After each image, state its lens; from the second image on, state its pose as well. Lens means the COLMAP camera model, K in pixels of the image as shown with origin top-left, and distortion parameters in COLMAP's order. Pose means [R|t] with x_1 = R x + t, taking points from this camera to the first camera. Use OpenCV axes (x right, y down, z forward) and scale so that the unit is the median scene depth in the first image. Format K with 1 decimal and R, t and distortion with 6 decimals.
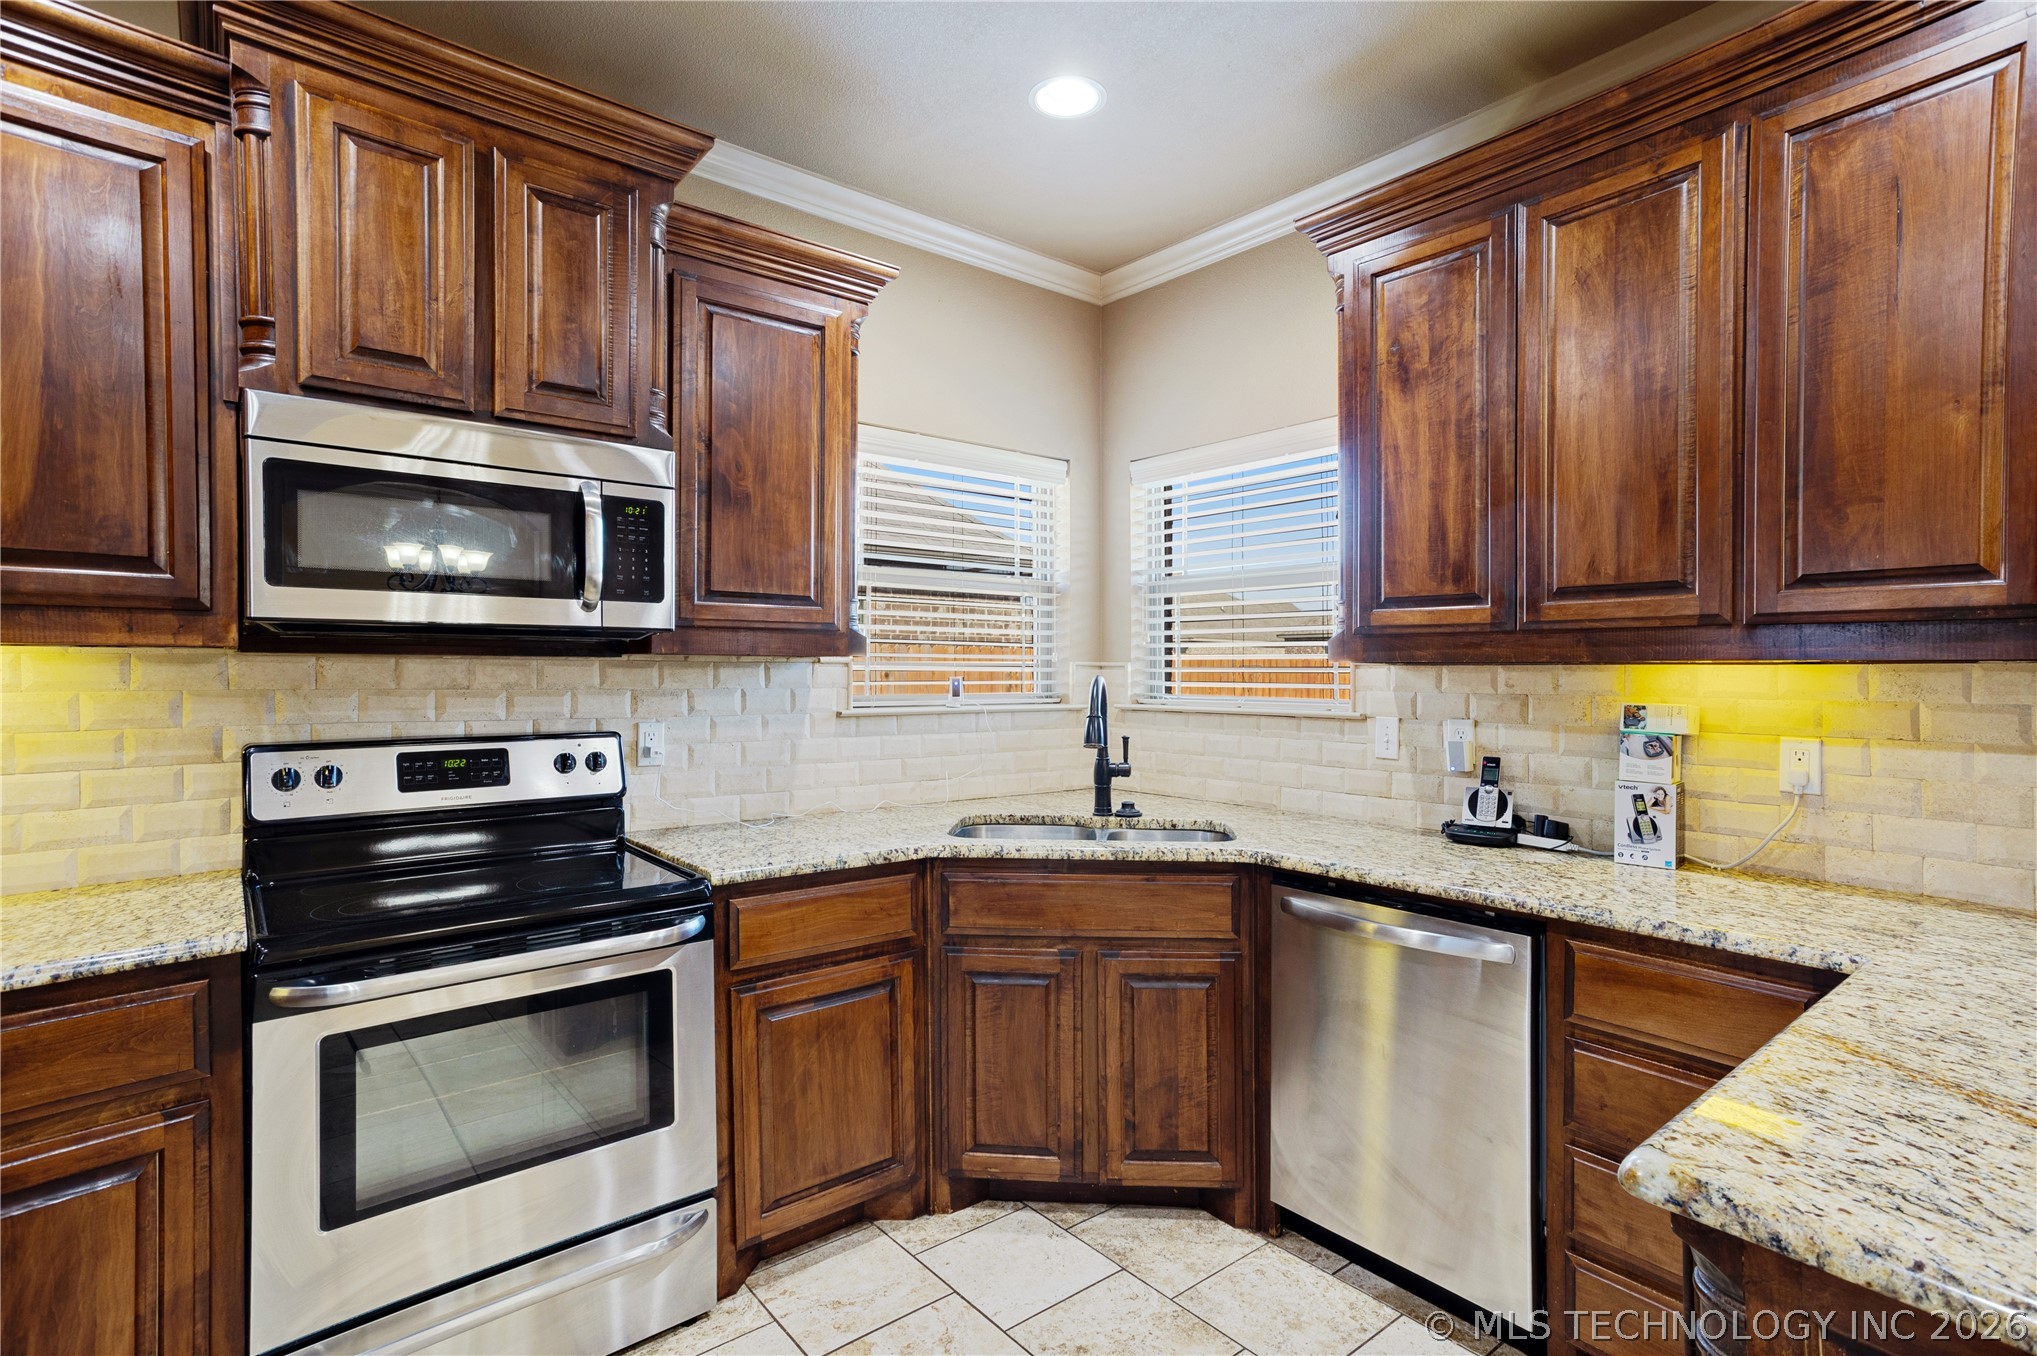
lens RADIAL K [[993.8, 0, 1012.0], [0, 993.8, 665.7], [0, 0, 1]] dist [-0.017583, 0.012713]
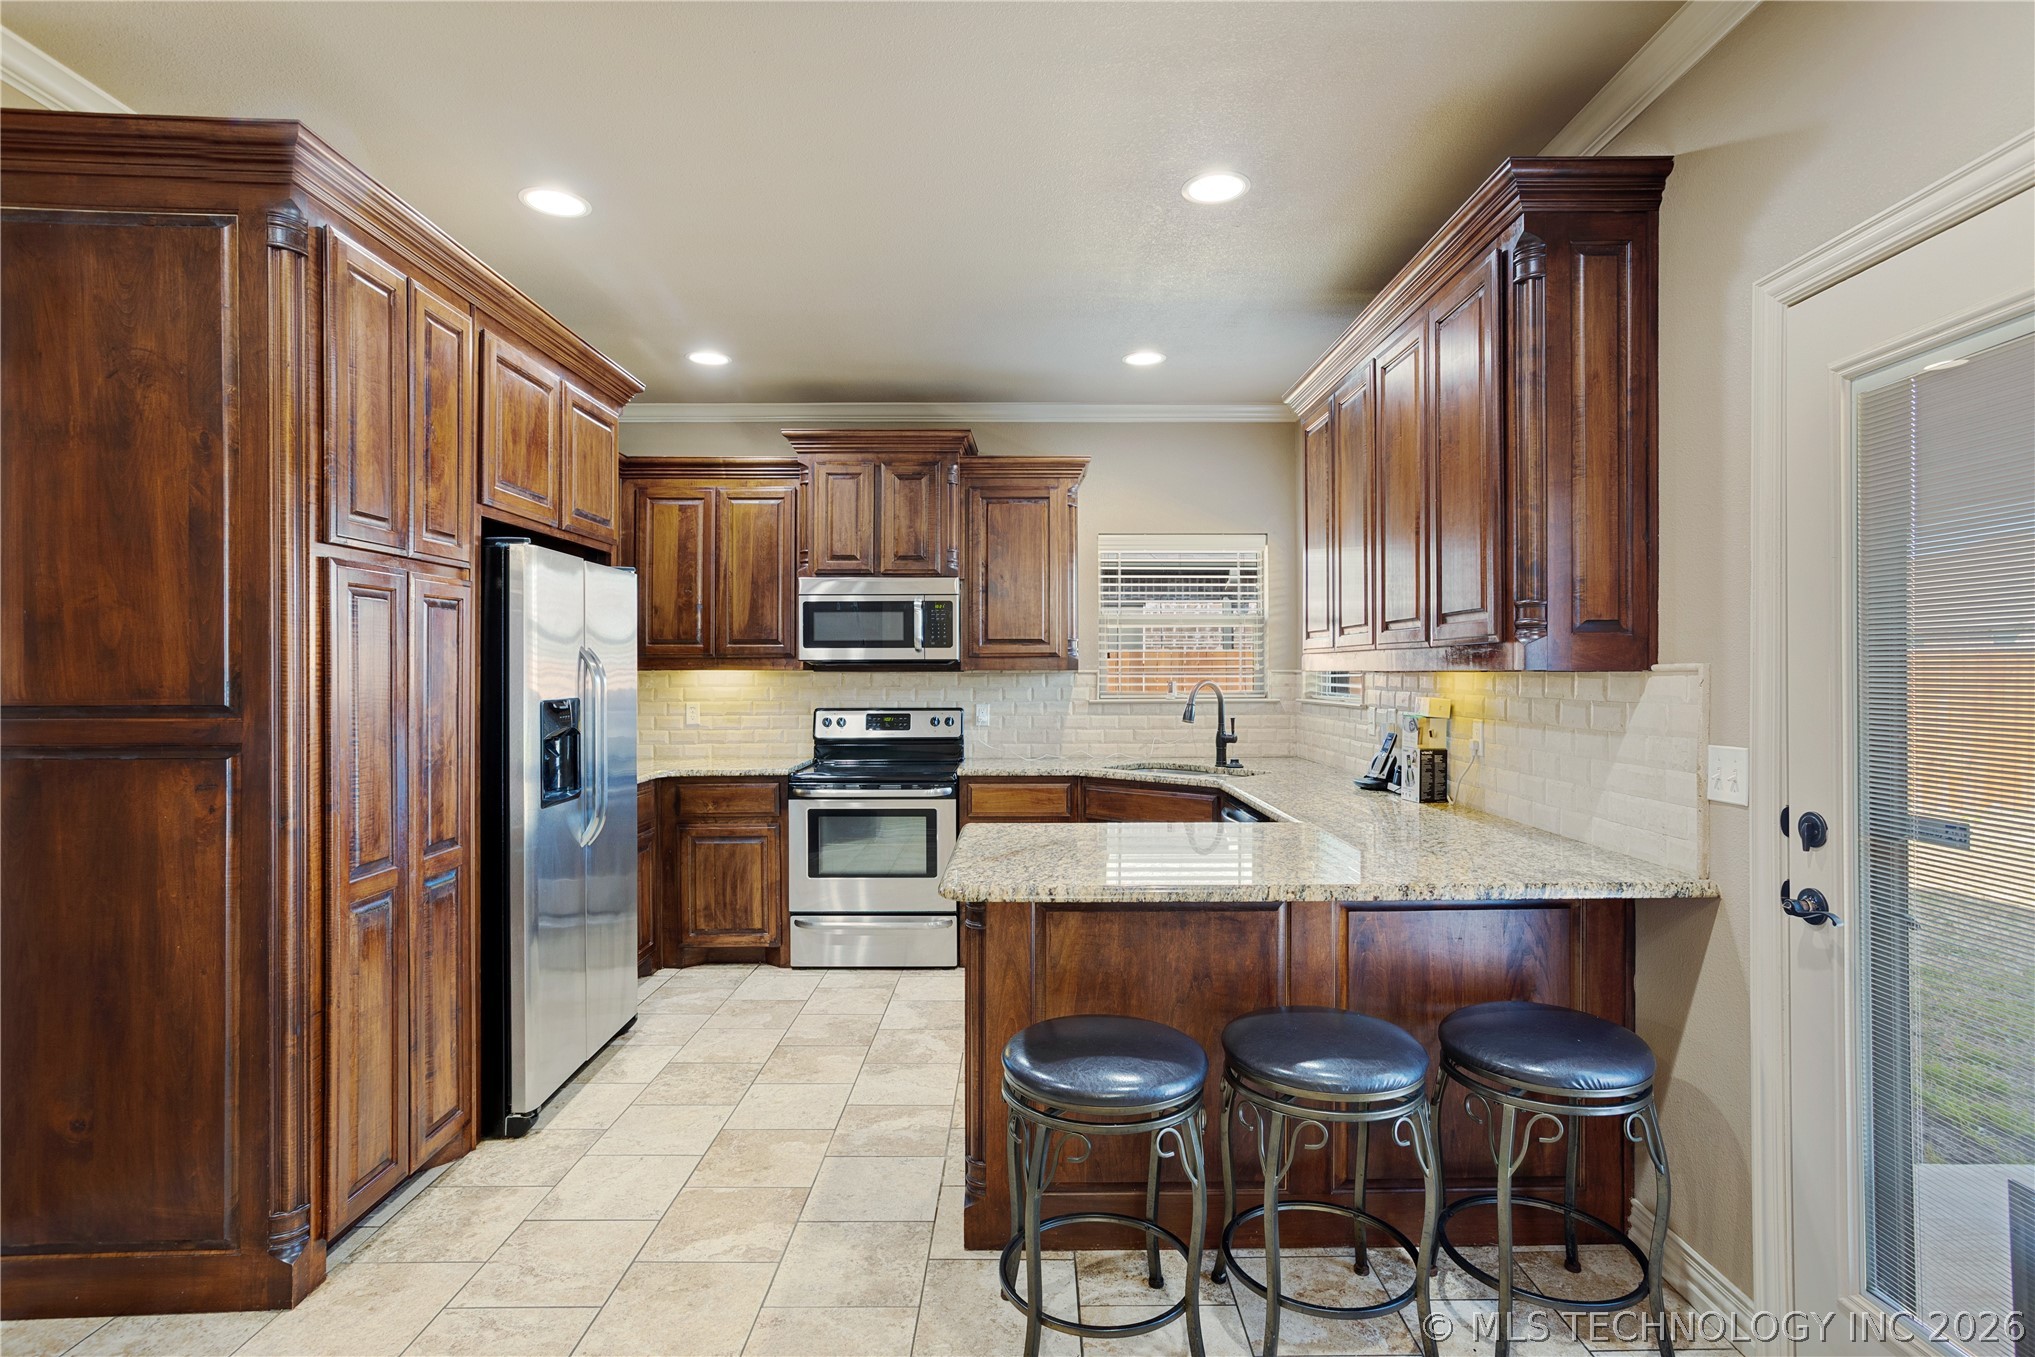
lens RADIAL K [[992.8, 0, 1031.5], [0, 992.8, 629.8], [0, 0, 1]] dist [-0.017583, 0.012713]
pose [[0.778403, -0.034447, -0.626819, 1.160363], [0.008443, 0.998978, -0.044413, -0.002864], [0.627708, 0.029279, 0.777898, -0.594597]]
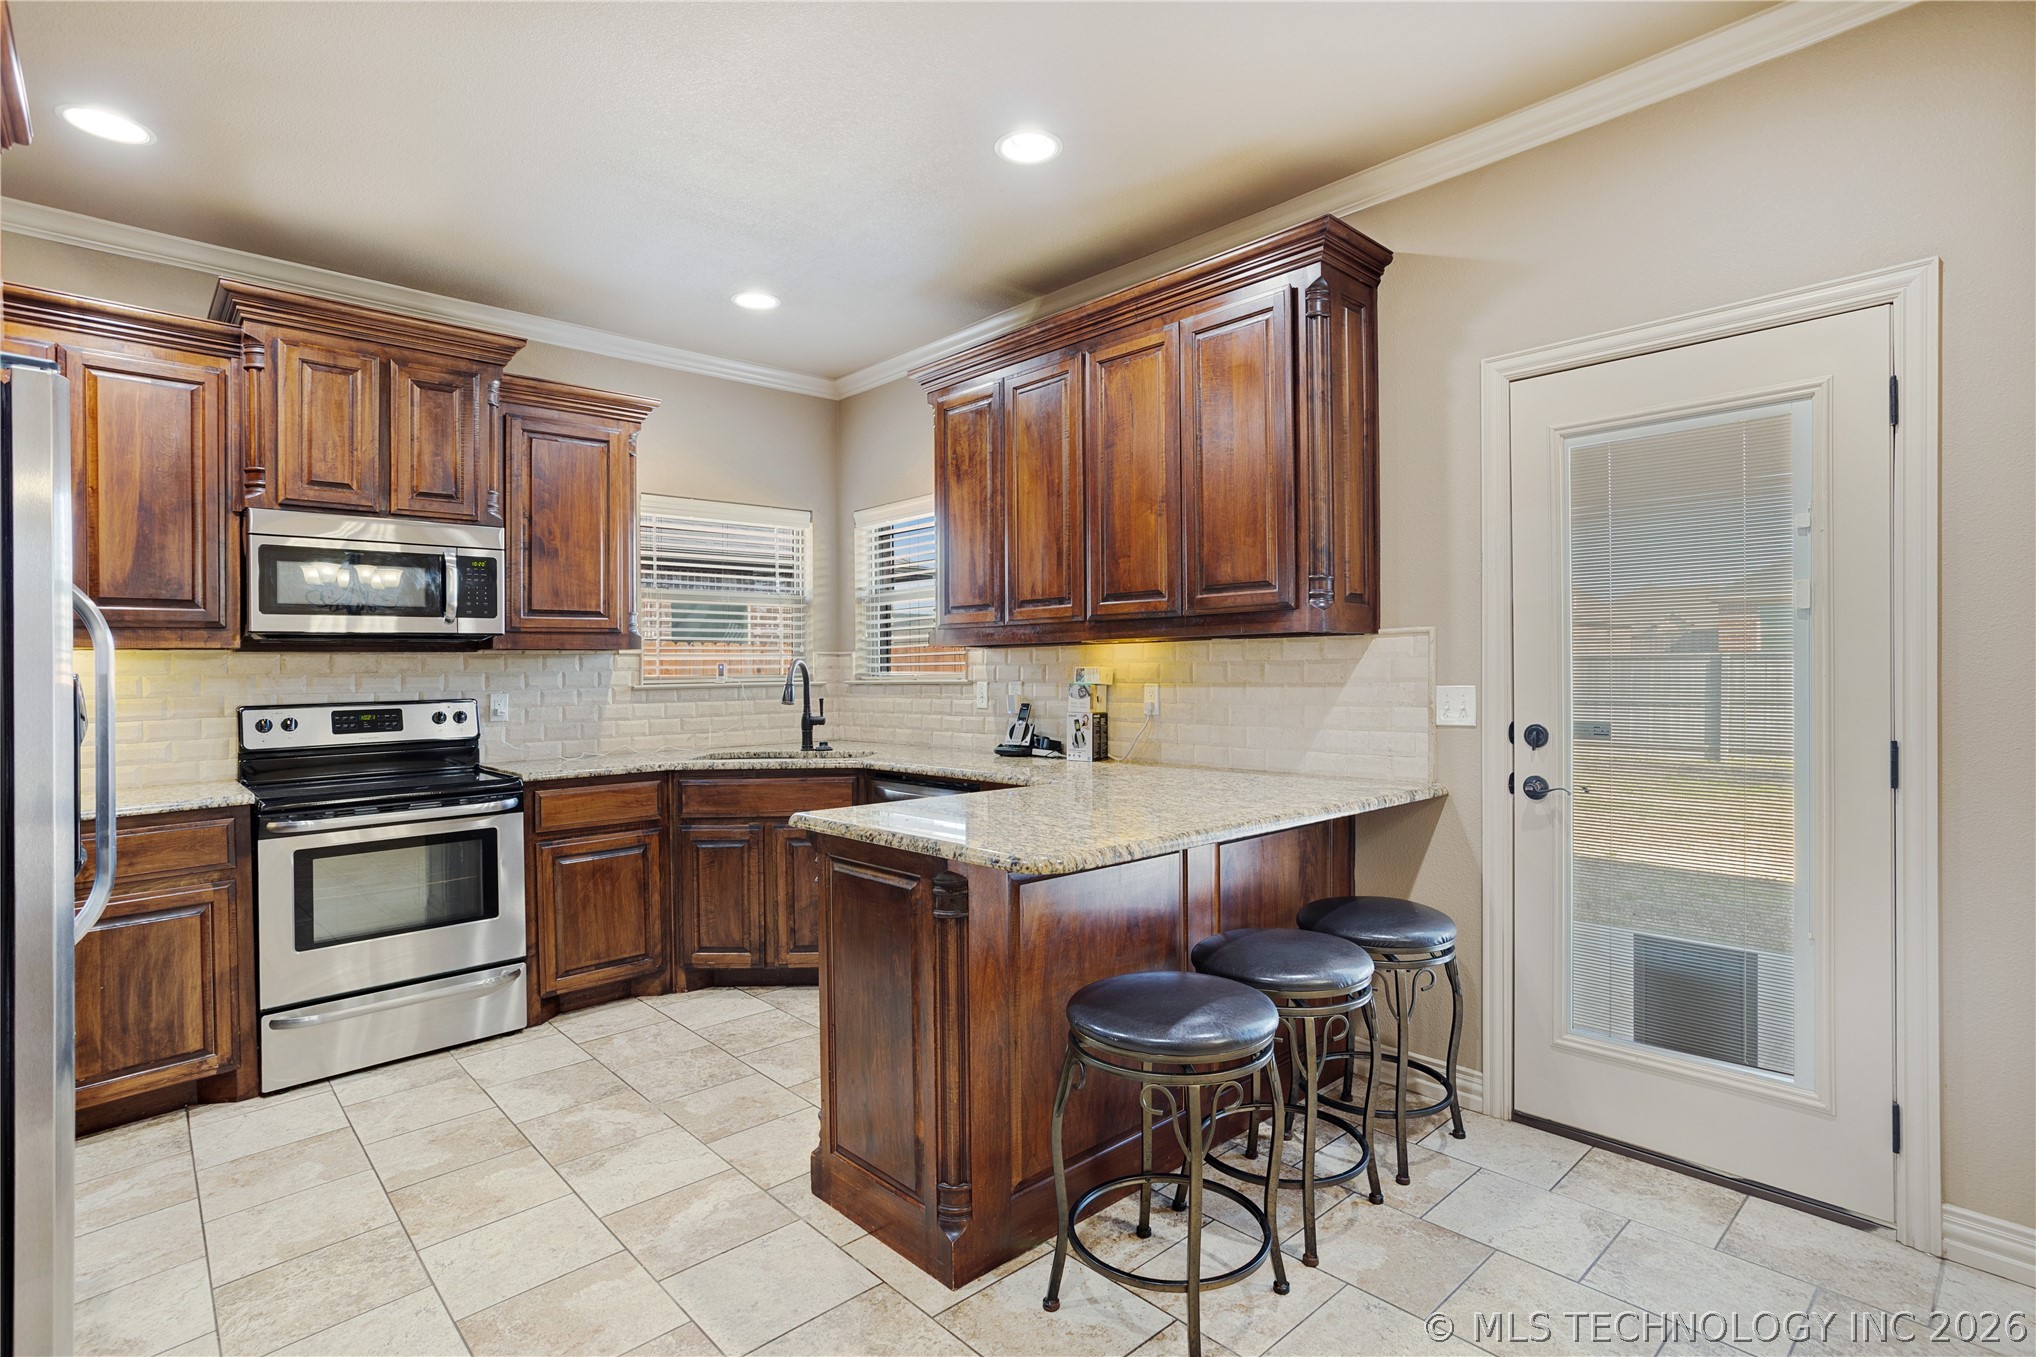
lens RADIAL K [[993.3, 0, 1013.6], [0, 993.3, 635.2], [0, 0, 1]] dist [-0.017583, 0.012713]
pose [[0.997809, -0.017446, 0.063812, 0.415470], [0.019317, 0.999398, -0.028816, 0.031065], [-0.063271, 0.029986, 0.997546, -0.727570]]
